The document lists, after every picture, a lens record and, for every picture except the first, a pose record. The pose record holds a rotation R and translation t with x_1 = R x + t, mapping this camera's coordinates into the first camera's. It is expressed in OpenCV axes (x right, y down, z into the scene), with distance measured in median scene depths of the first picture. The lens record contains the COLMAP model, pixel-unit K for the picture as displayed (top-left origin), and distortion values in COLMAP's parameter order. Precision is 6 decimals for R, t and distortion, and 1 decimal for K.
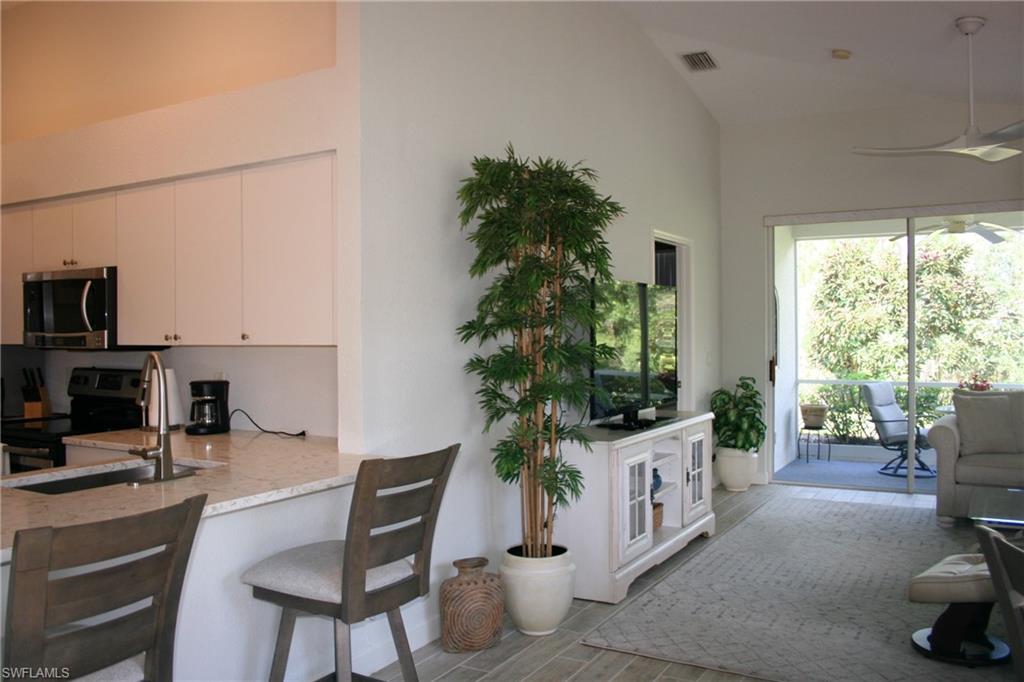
lens RADIAL K [[859.0, 0, 518.3], [0, 859.0, 338.2], [0, 0, 1]] dist [-0.149350, 0.112678]
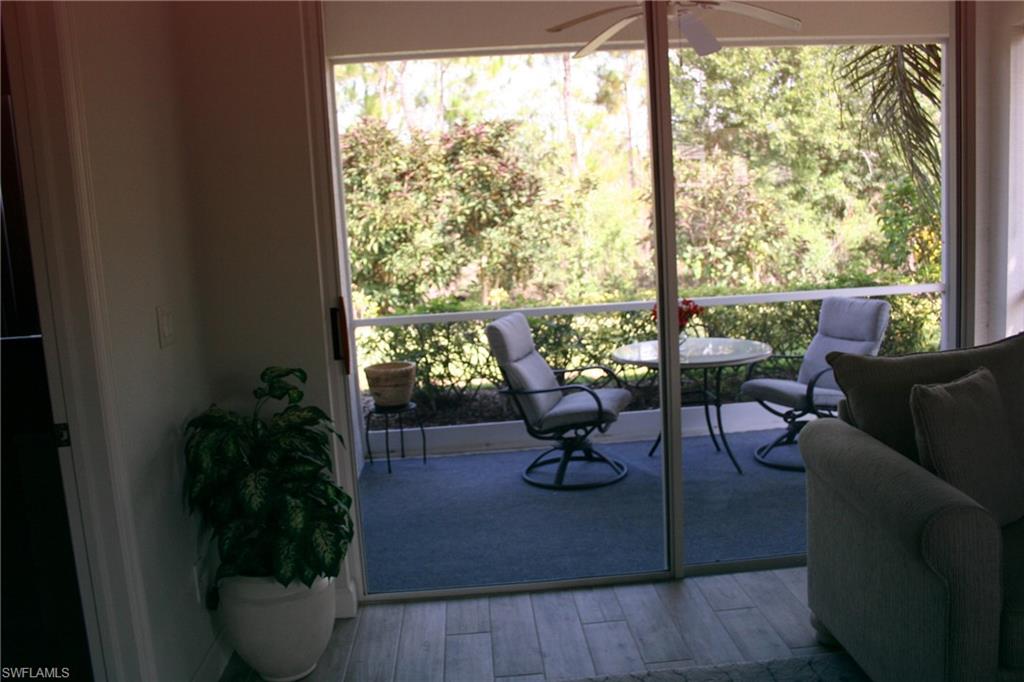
lens RADIAL K [[859.0, 0, 515.4], [0, 859.0, 339.9], [0, 0, 1]] dist [-0.149350, 0.112678]
pose [[0.836891, -0.115360, 0.535075, 0.209861], [0.054773, 0.990282, 0.127832, -0.006265], [-0.544622, -0.077674, 0.835077, 0.842950]]
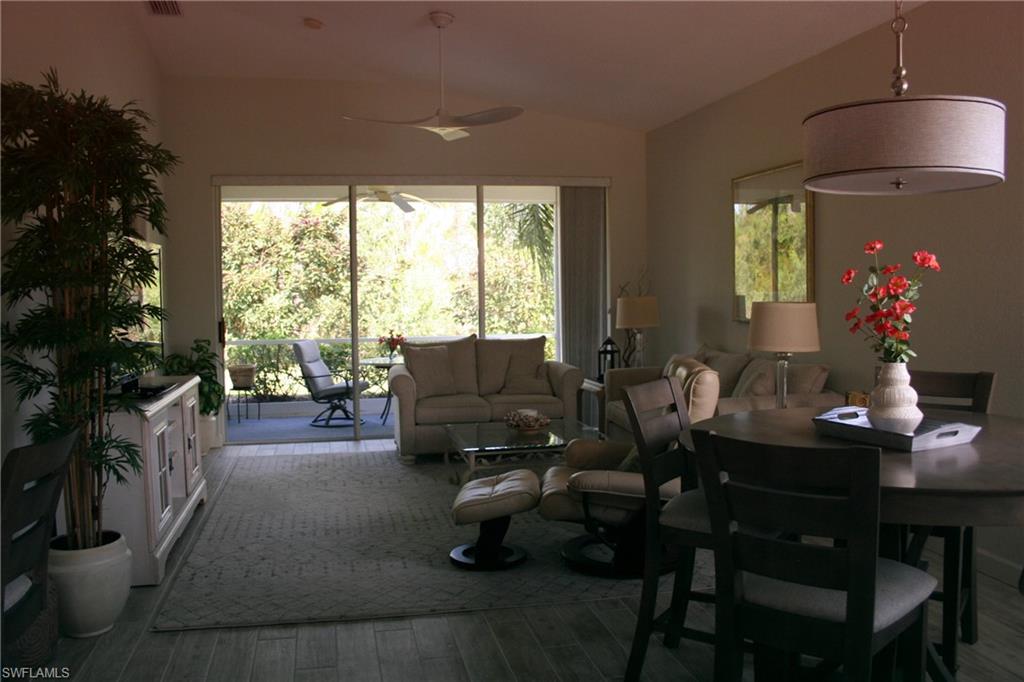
lens RADIAL K [[859.0, 0, 523.3], [0, 859.0, 338.9], [0, 0, 1]] dist [-0.149350, 0.112678]
pose [[0.734751, -0.041992, 0.677036, -0.147921], [0.012260, 0.998741, 0.048641, 0.003393], [-0.678226, -0.027438, 0.734341, 0.048328]]
